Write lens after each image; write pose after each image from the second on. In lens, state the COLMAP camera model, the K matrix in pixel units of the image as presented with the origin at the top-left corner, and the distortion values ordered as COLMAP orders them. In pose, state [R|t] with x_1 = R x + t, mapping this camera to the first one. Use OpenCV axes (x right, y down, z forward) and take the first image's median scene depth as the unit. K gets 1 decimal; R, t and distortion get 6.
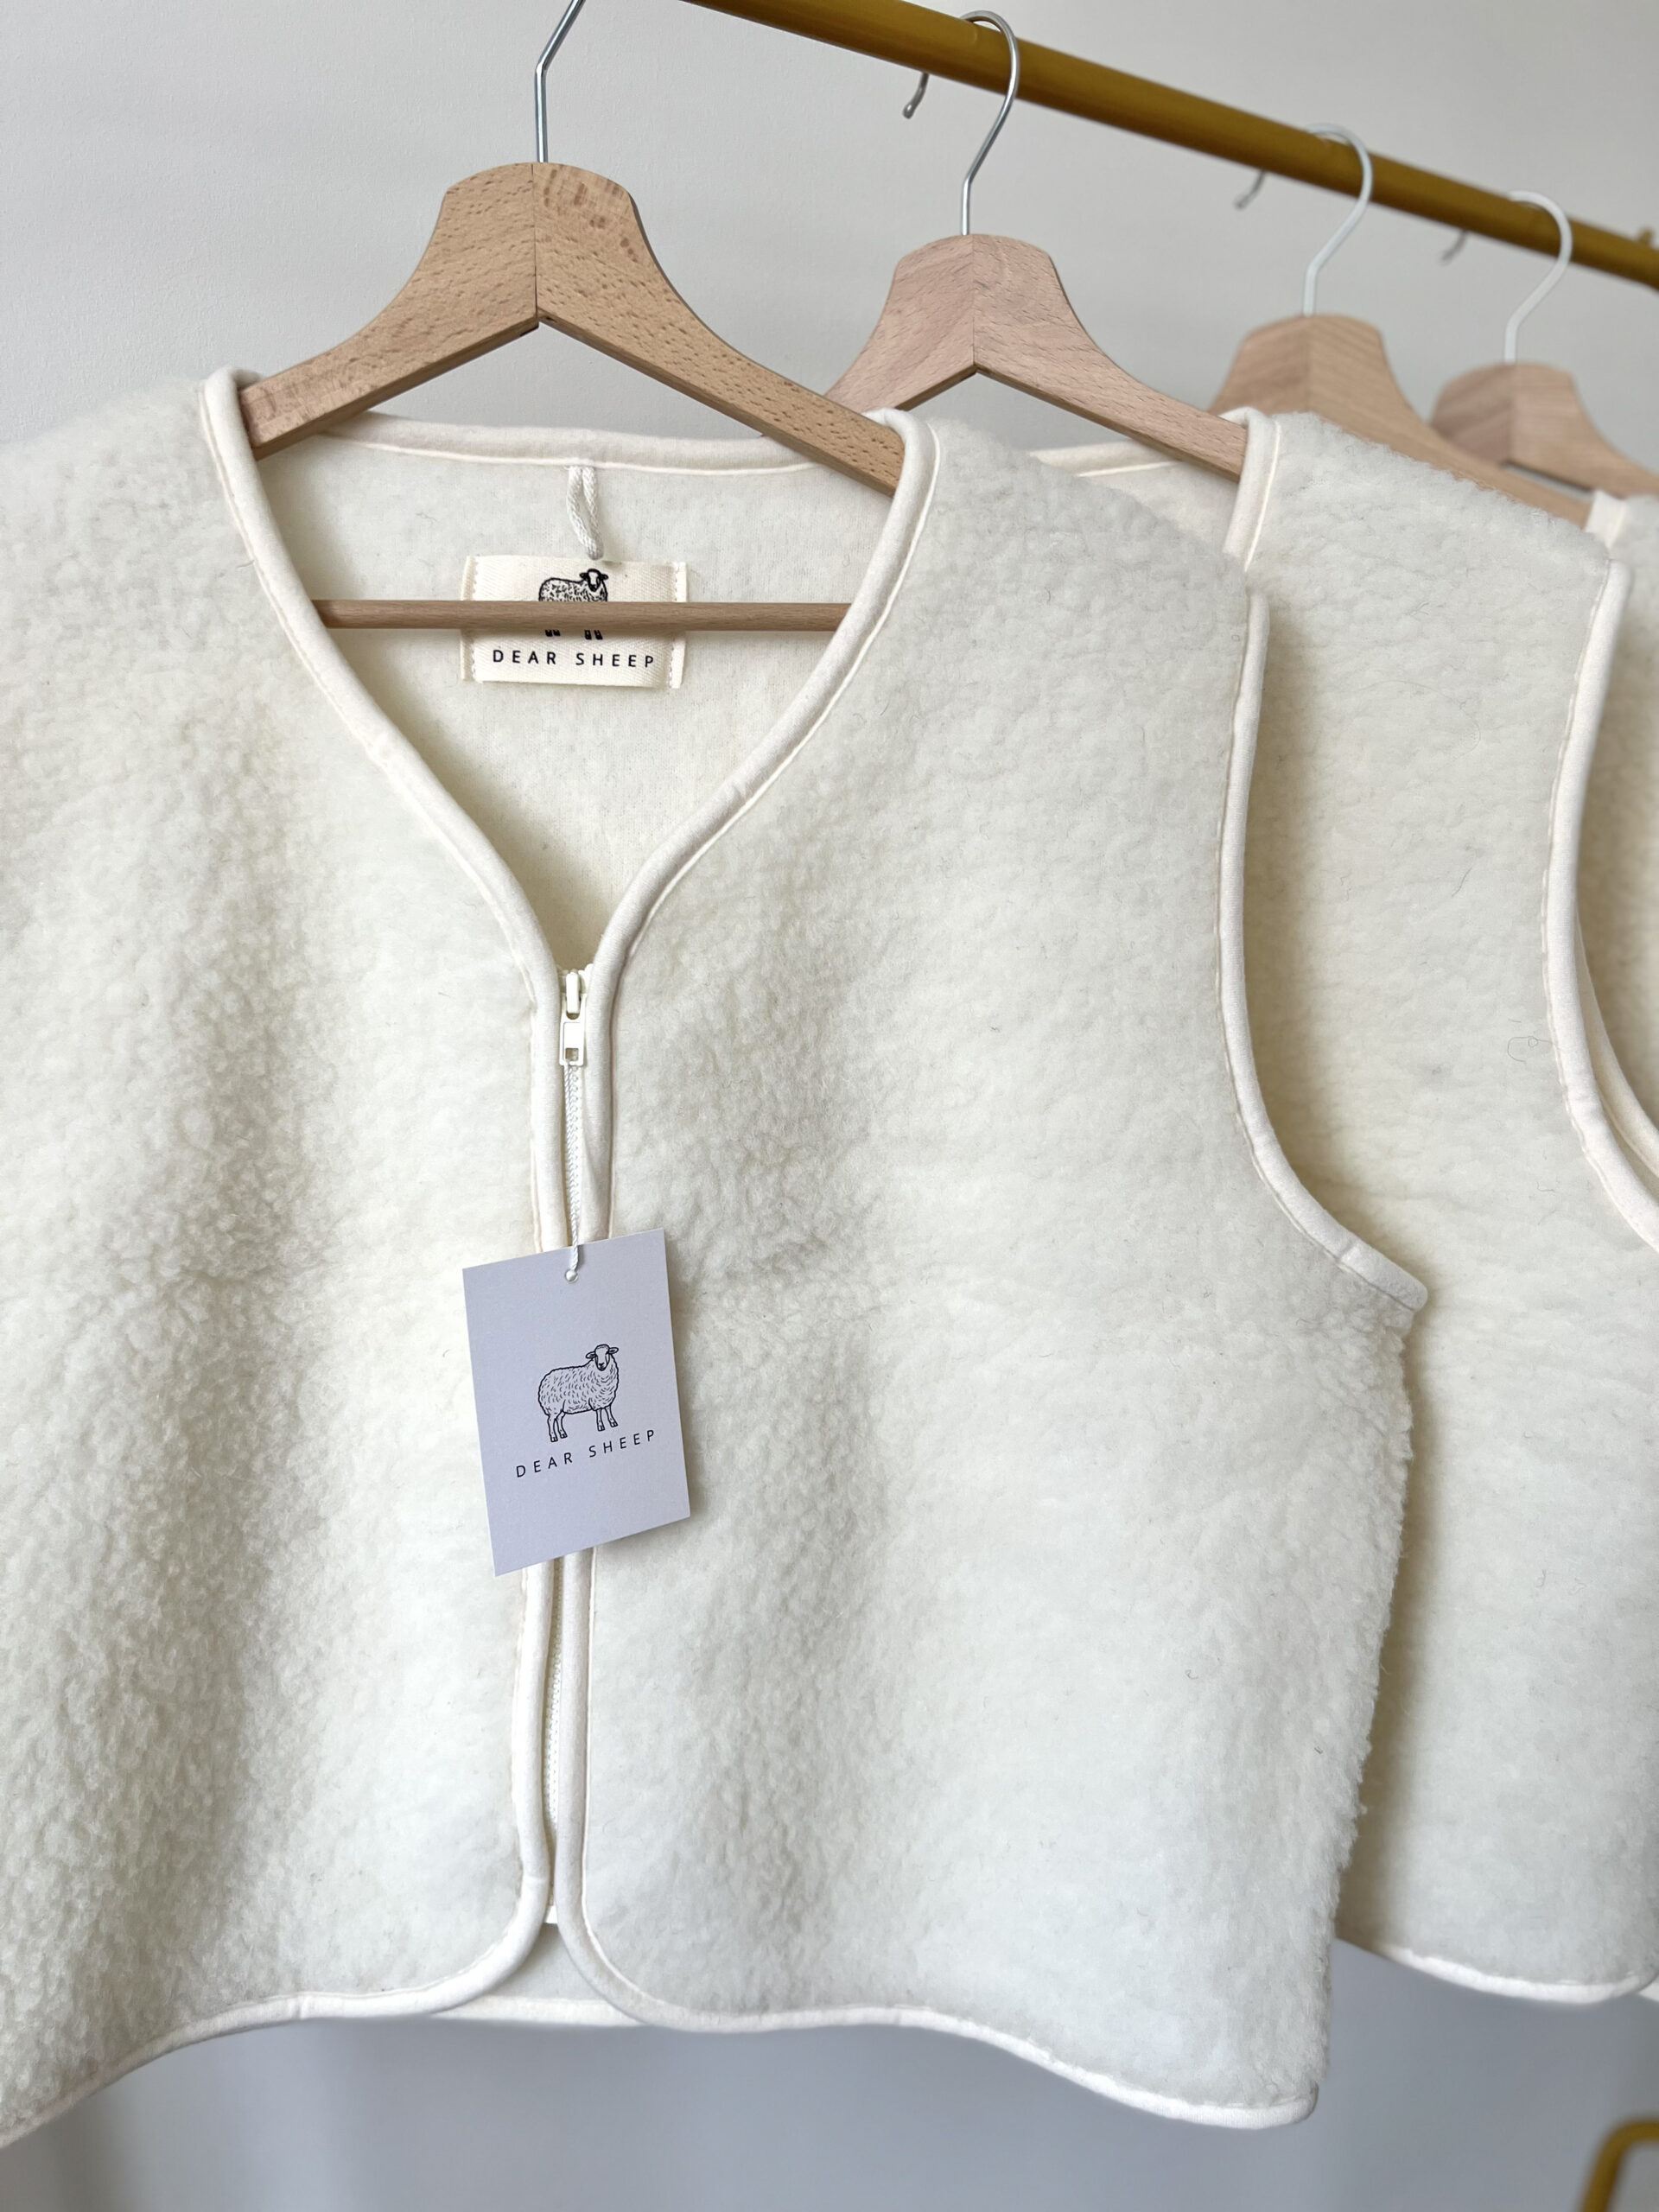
lens RADIAL K [[1712.0, 0, 829.5], [0, 1712.0, 1106.0], [0, 0, 1]] dist [0.233363, -0.402655]
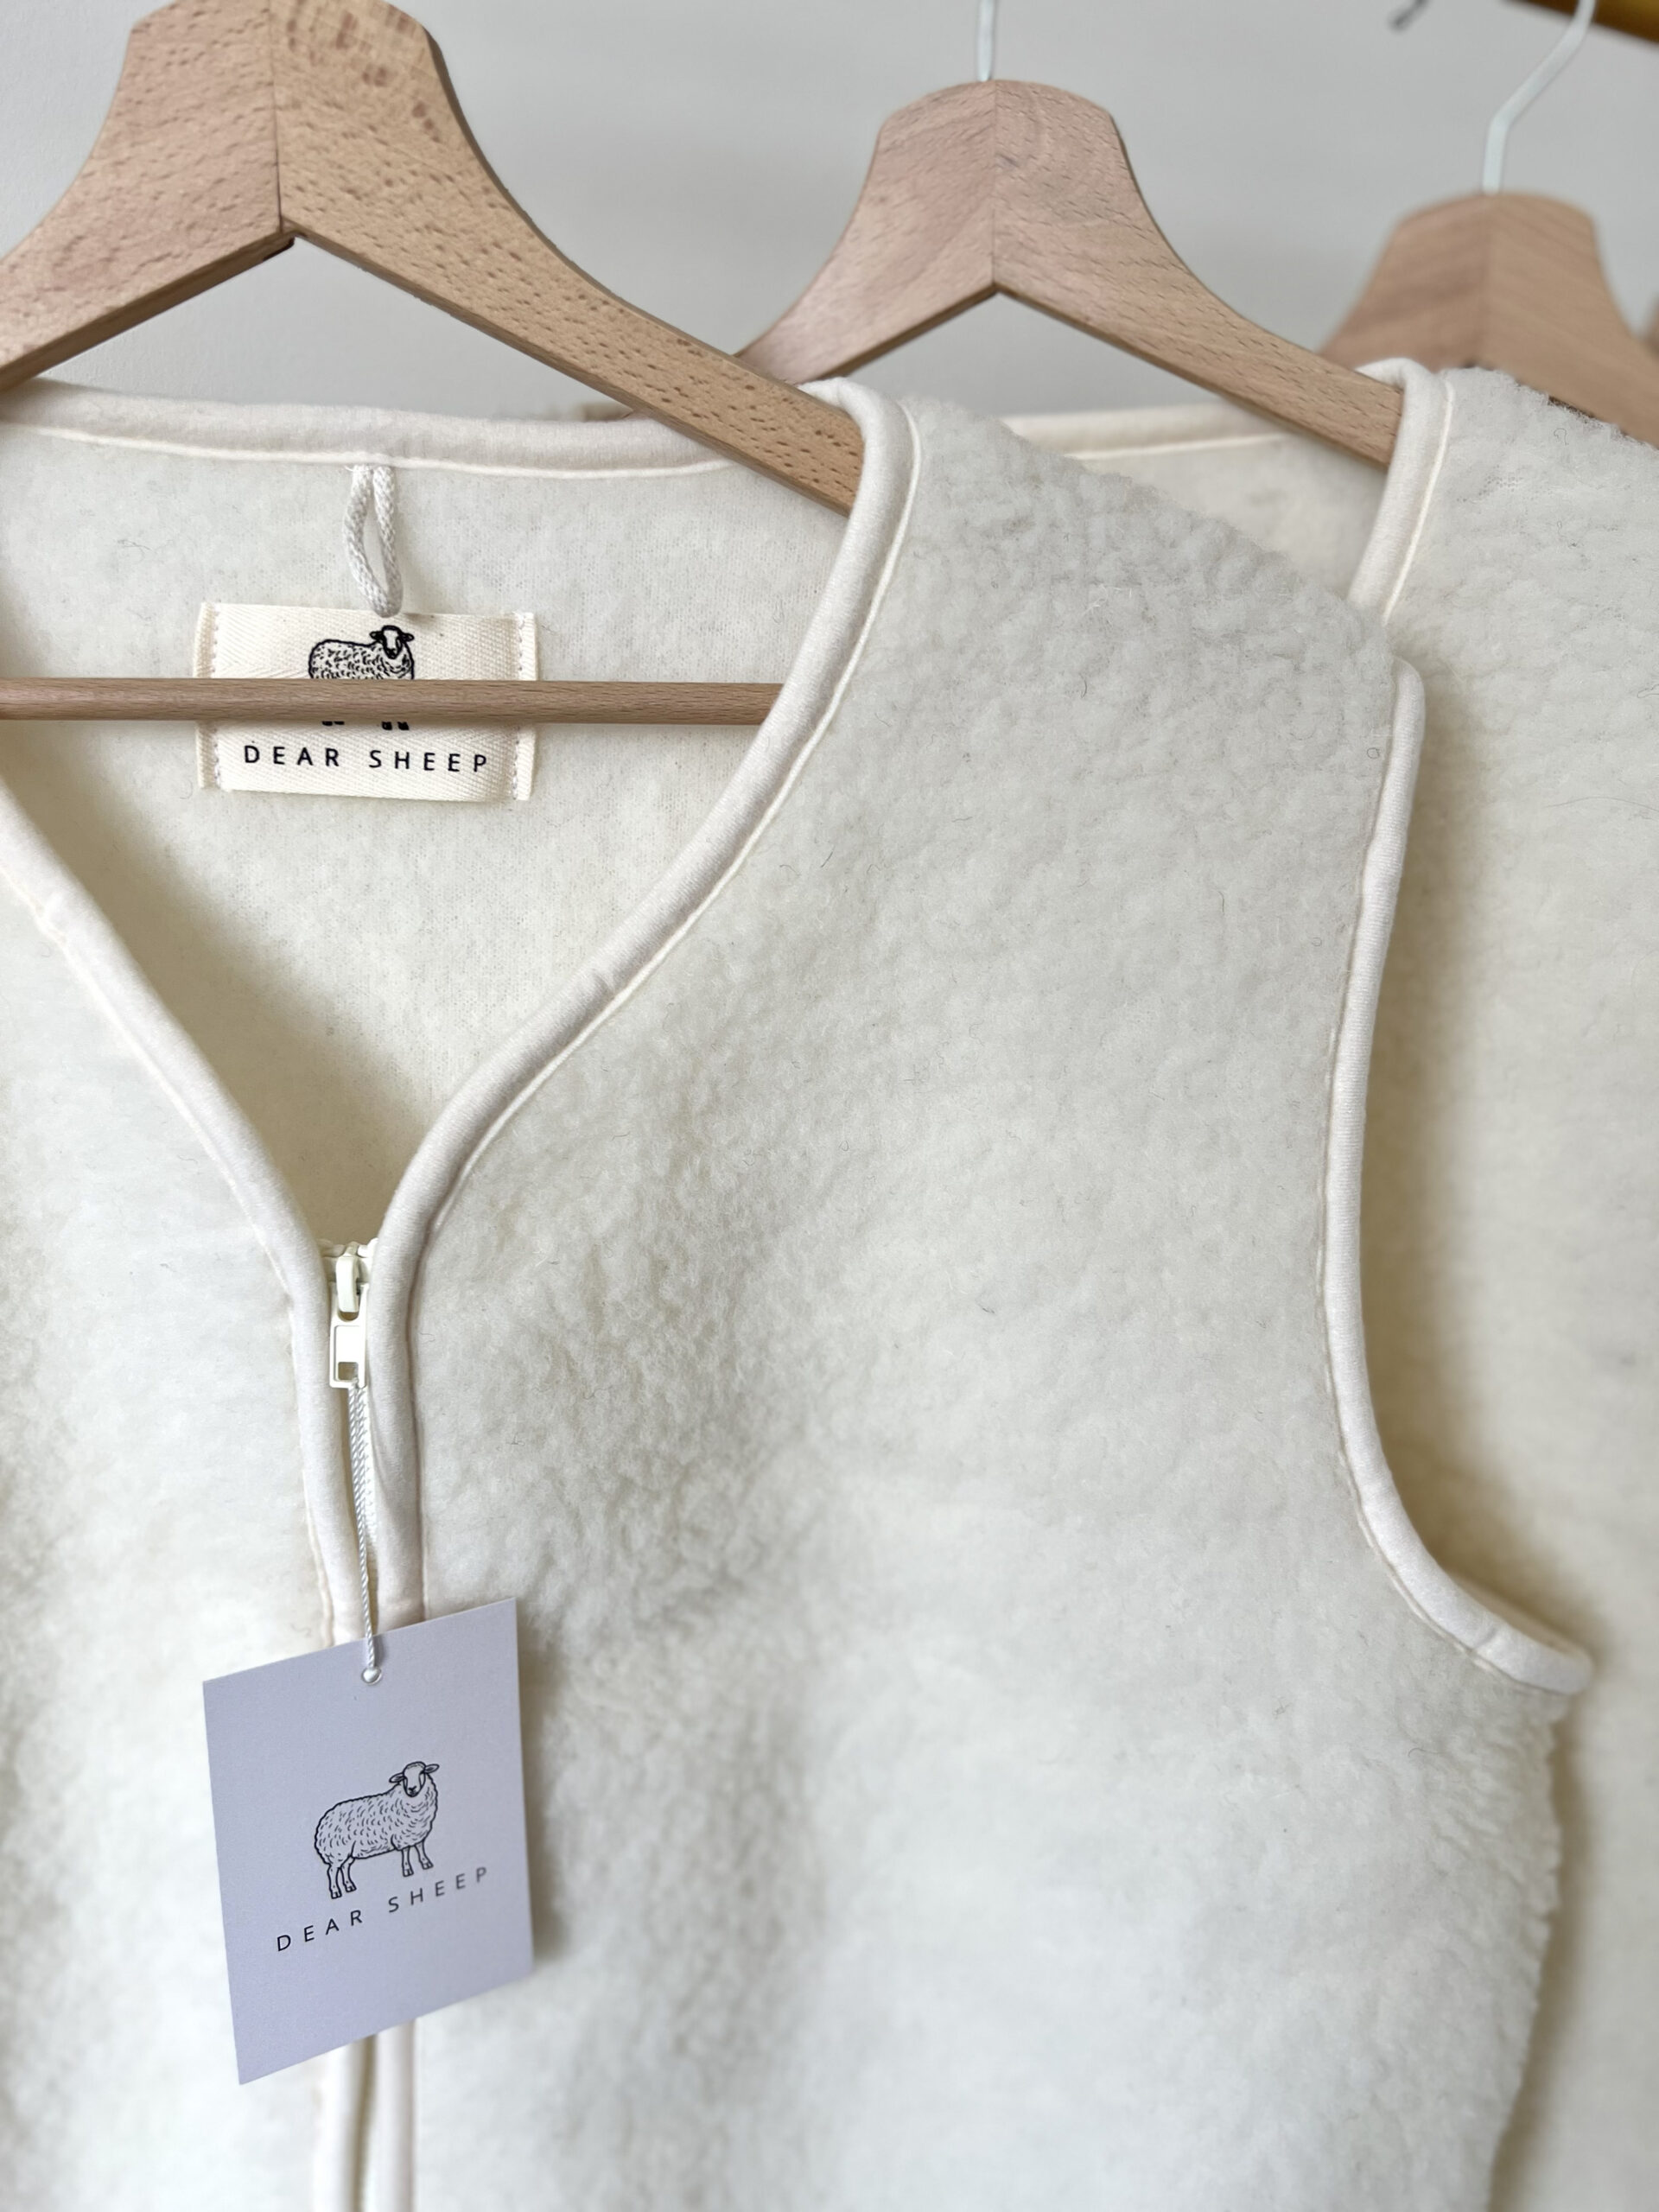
lens RADIAL K [[1810.2, 0, 805.3], [0, 1810.2, 1204.2], [0, 0, 1]] dist [0.141815, -0.186921]
pose [[0.999100, 0.025128, -0.034173, 0.048414], [-0.021019, 0.993065, 0.115673, -0.171189], [0.036843, -0.114851, 0.992699, 0.289221]]
